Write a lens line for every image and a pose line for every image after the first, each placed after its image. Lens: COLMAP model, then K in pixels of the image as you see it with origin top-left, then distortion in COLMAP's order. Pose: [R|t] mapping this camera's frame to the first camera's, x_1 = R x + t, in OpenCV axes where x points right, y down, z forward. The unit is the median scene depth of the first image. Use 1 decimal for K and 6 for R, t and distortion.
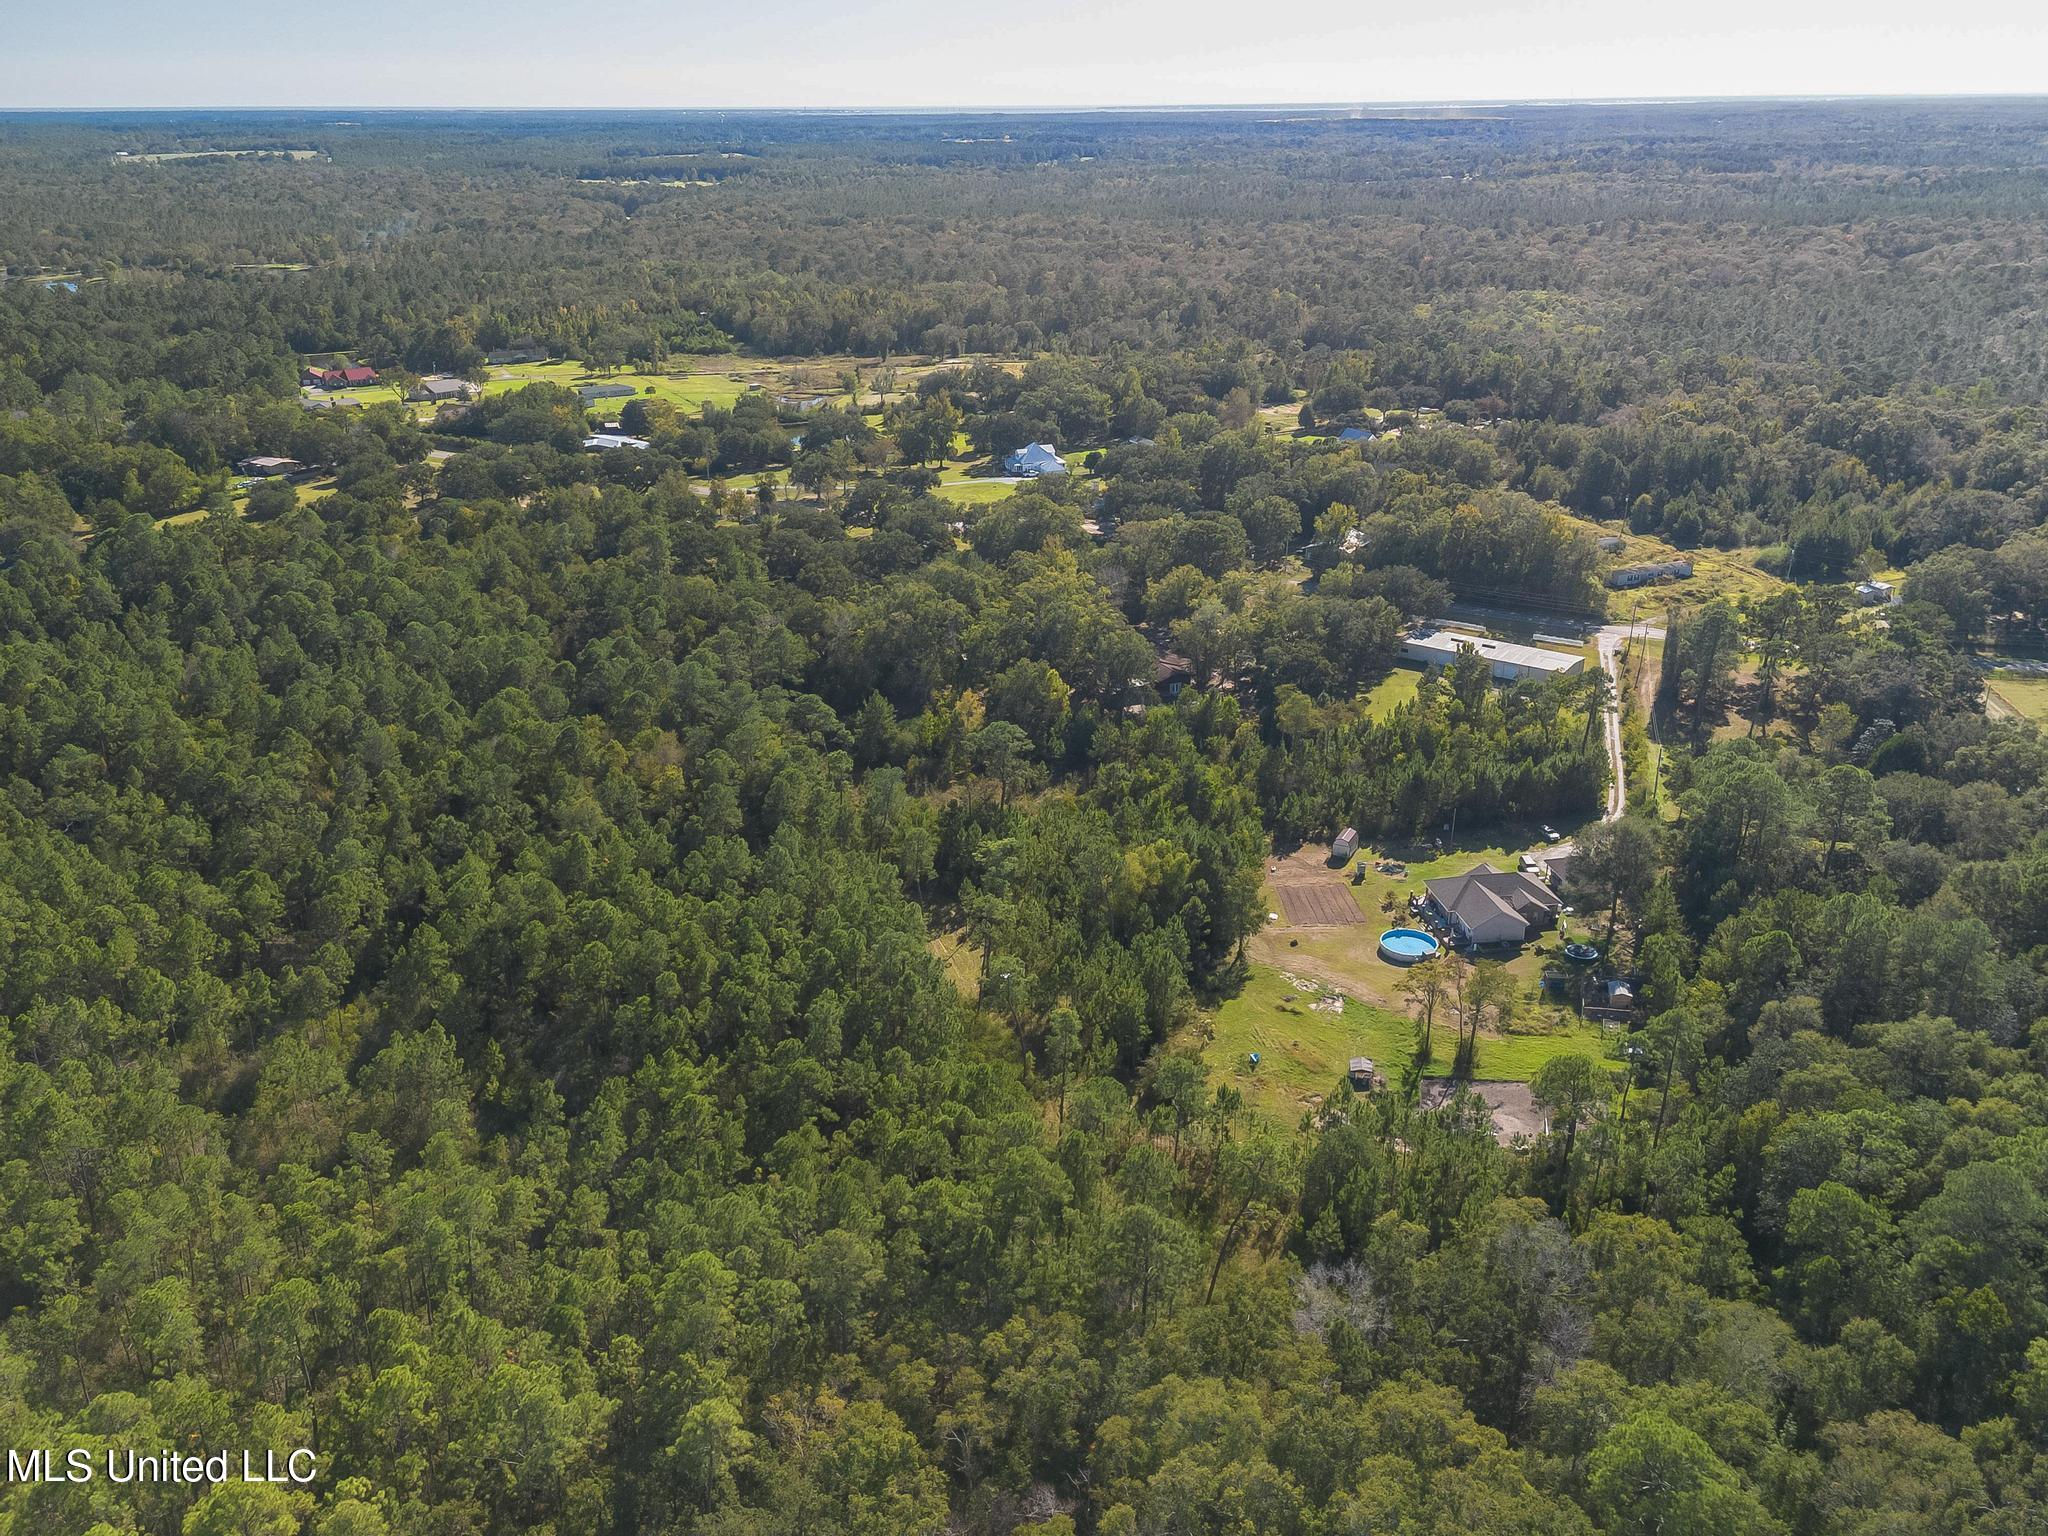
lens RADIAL K [[1624.1, 0, 1017.0], [0, 1624.1, 769.3], [0, 0, 1]] dist [0.075056, -0.072438]
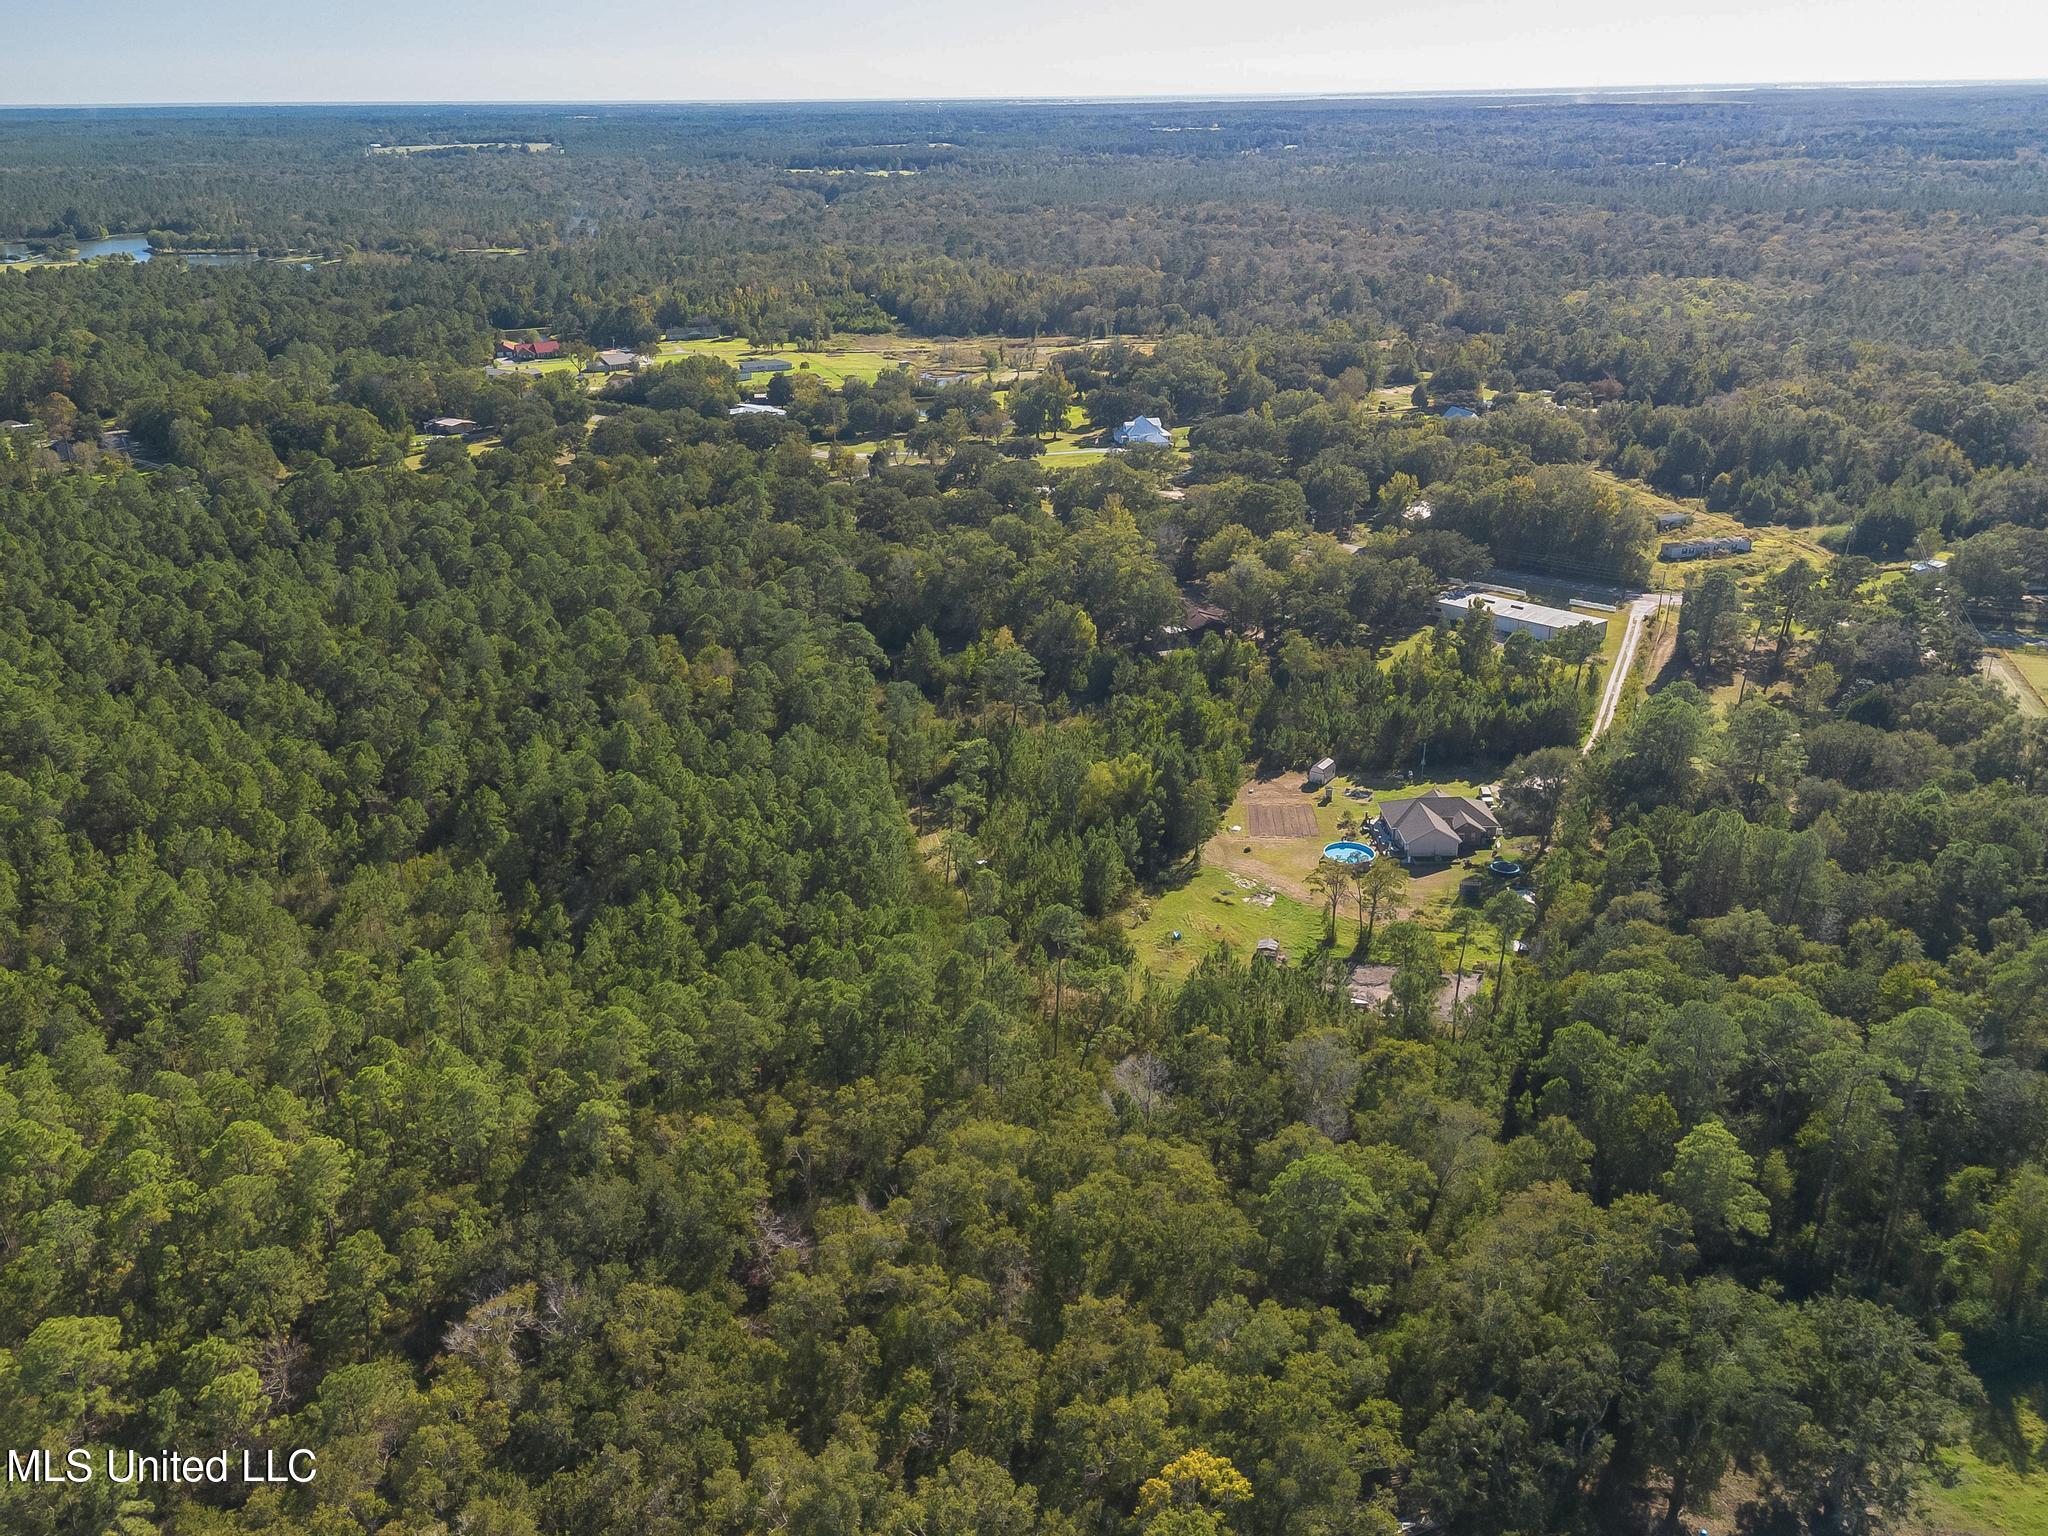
lens RADIAL K [[1624.1, 0, 1017.0], [0, 1624.1, 769.3], [0, 0, 1]] dist [0.075056, -0.072438]
pose [[0.992384, 0.042490, -0.115627, 0.087658], [-0.041837, 0.999092, 0.008068, 0.030922], [0.115865, -0.003169, 0.993260, -0.075937]]
